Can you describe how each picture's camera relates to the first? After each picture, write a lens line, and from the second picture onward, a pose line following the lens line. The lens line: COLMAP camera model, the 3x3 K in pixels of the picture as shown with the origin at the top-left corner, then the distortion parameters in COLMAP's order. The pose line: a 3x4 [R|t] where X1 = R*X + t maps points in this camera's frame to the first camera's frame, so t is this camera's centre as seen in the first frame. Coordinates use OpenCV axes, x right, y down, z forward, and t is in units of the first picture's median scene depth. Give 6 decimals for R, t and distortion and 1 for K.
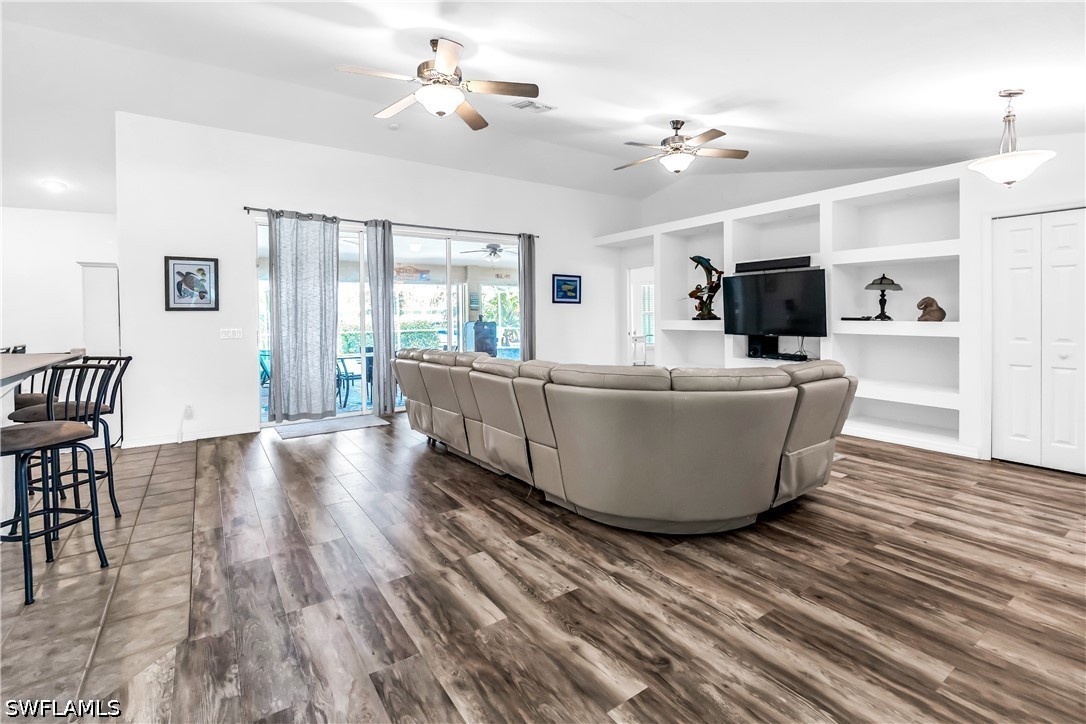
lens RADIAL K [[502.4, 0, 570.2], [0, 502.4, 310.8], [0, 0, 1]] dist [-0.015495, 0.002441]
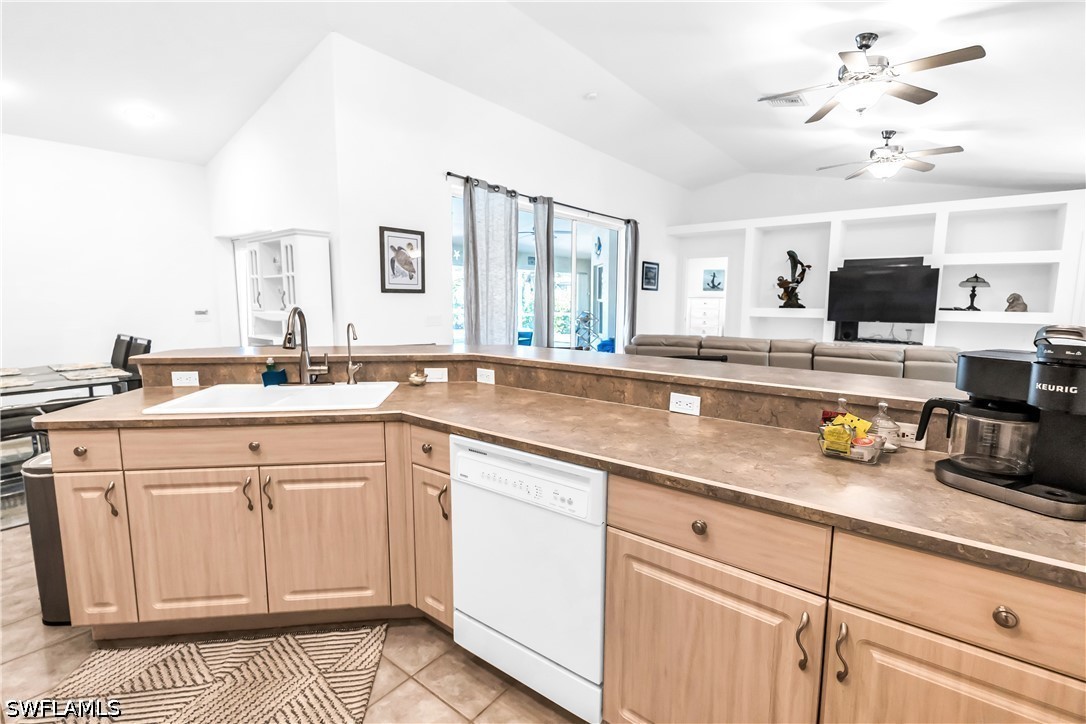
lens RADIAL K [[502.4, 0, 568.4], [0, 502.4, 357.6], [0, 0, 1]] dist [-0.015495, 0.002441]
pose [[0.954800, -0.020303, 0.296555, -0.730952], [-0.015943, 0.992731, 0.119293, 0.003000], [-0.296821, -0.118629, 0.947536, 0.085265]]
